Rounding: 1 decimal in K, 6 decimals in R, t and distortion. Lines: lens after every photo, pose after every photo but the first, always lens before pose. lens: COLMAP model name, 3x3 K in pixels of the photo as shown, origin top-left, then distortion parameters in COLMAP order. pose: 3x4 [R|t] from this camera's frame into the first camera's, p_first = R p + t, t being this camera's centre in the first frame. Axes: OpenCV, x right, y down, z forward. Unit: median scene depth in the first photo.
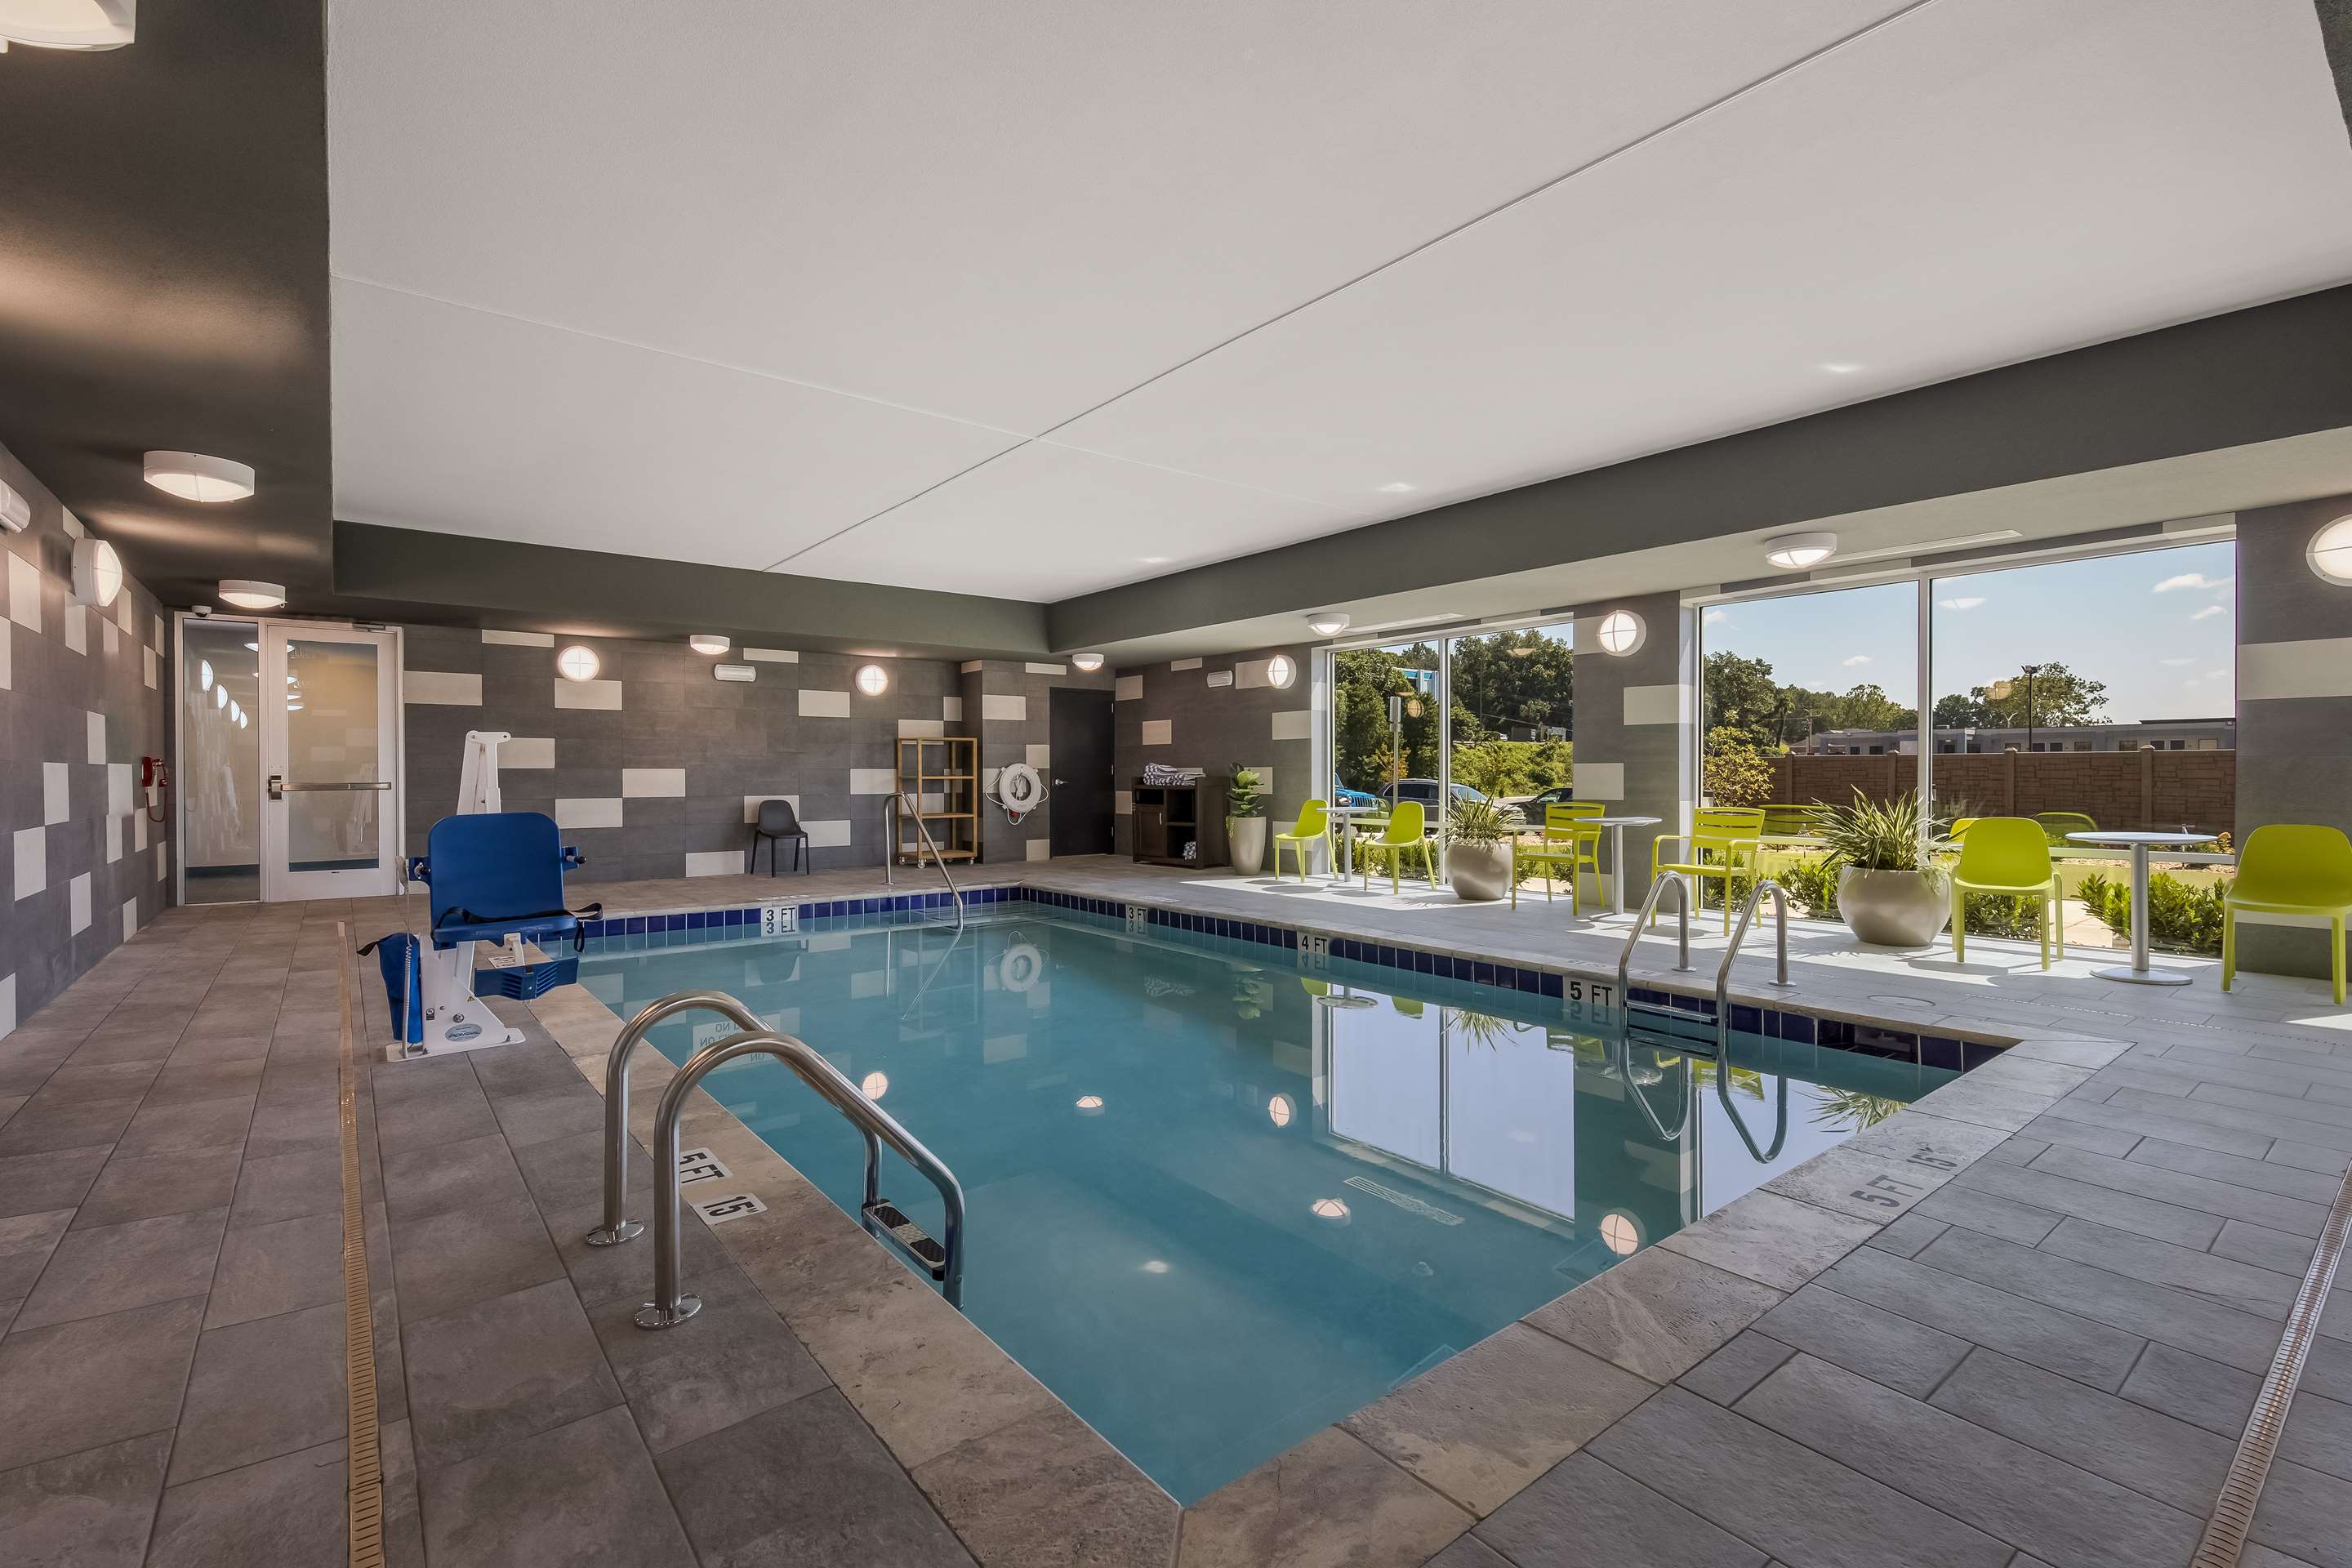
lens RADIAL K [[1055.2, 0, 1176.0], [0, 1055.2, 766.1], [0, 0, 1]] dist [0.020933, -0.002868]
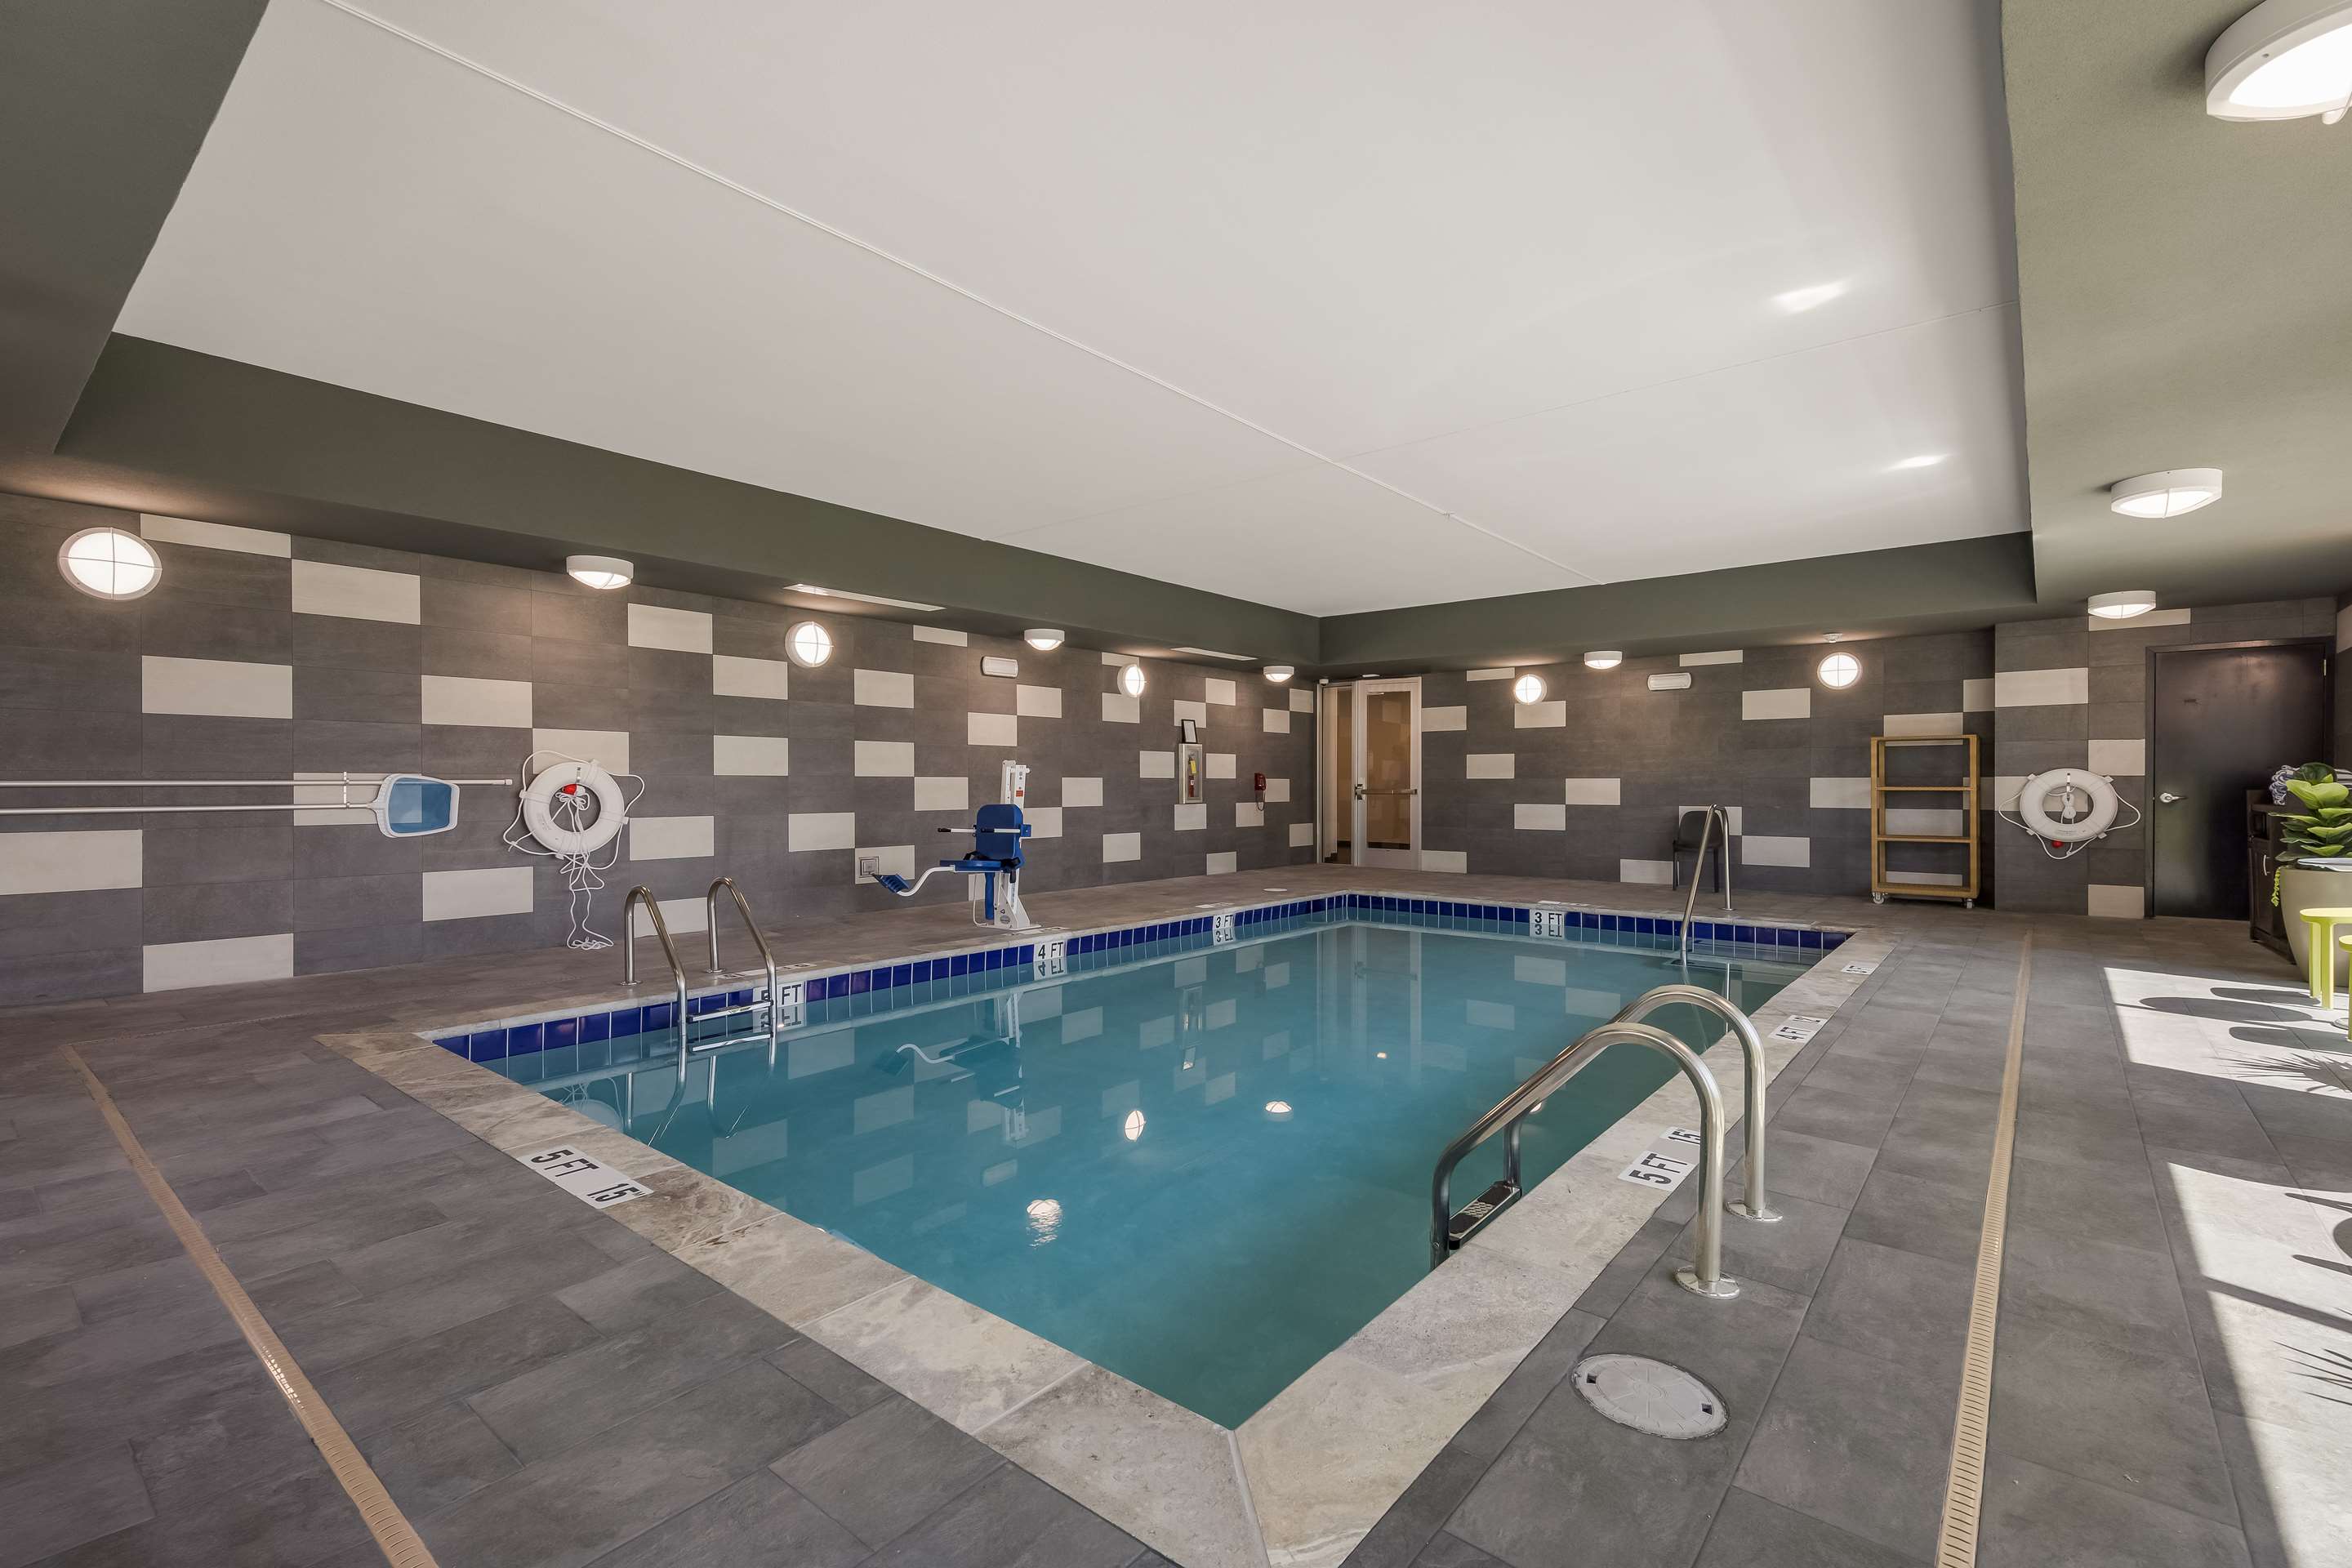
lens RADIAL K [[1055.2, 0, 1173.3], [0, 1055.2, 801.4], [0, 0, 1]] dist [0.020933, -0.002868]
pose [[0.197980, 0.021029, -0.979980, 0.479152], [0.008254, 0.999699, 0.023120, -0.002638], [0.980171, -0.012666, 0.197747, 0.357179]]
